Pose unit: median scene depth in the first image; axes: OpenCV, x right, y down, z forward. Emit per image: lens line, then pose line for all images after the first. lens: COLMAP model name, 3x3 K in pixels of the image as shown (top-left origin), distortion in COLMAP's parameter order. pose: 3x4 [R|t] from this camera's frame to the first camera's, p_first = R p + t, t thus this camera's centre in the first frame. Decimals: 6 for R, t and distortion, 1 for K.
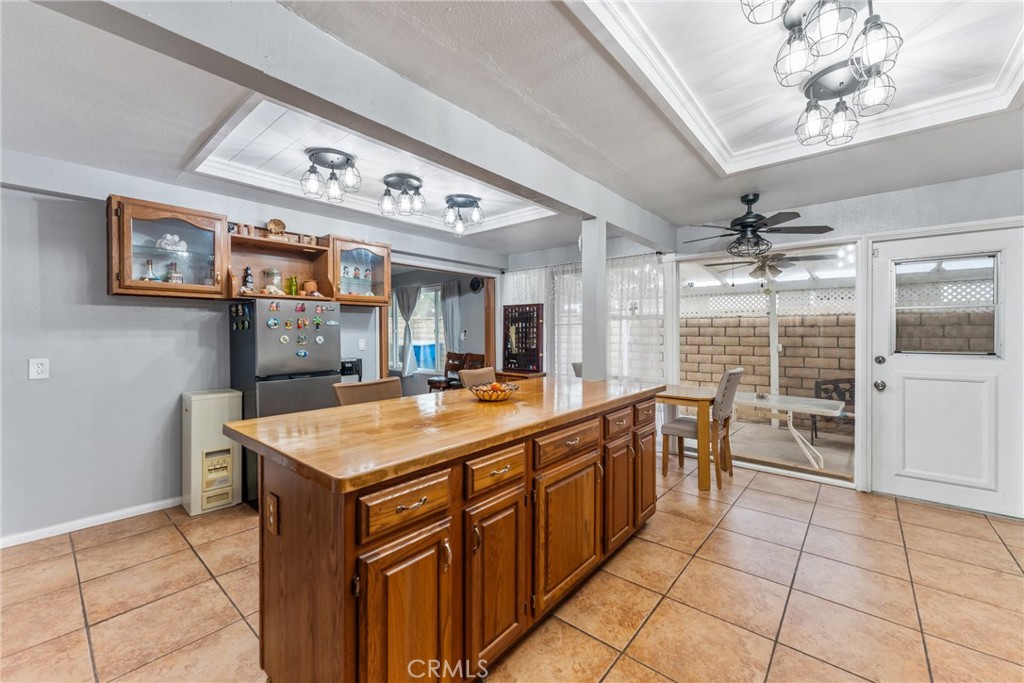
lens RADIAL K [[411.5, 0, 511.0], [0, 411.5, 332.4], [0, 0, 1]] dist [0.002713, -0.000508]
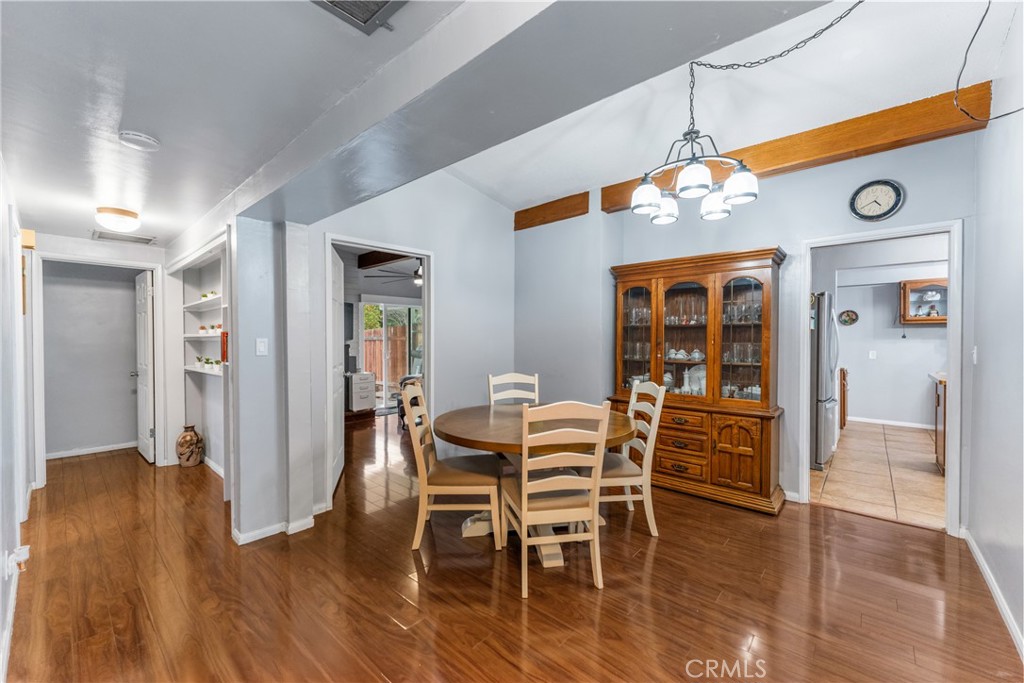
lens RADIAL K [[411.5, 0, 512.1], [0, 411.5, 341.8], [0, 0, 1]] dist [0.002713, -0.000508]
pose [[-0.022548, 0.003069, -0.999741, 1.281198], [-0.016433, 0.999859, 0.003440, 0.033463], [0.999611, 0.016507, -0.022494, -1.030104]]
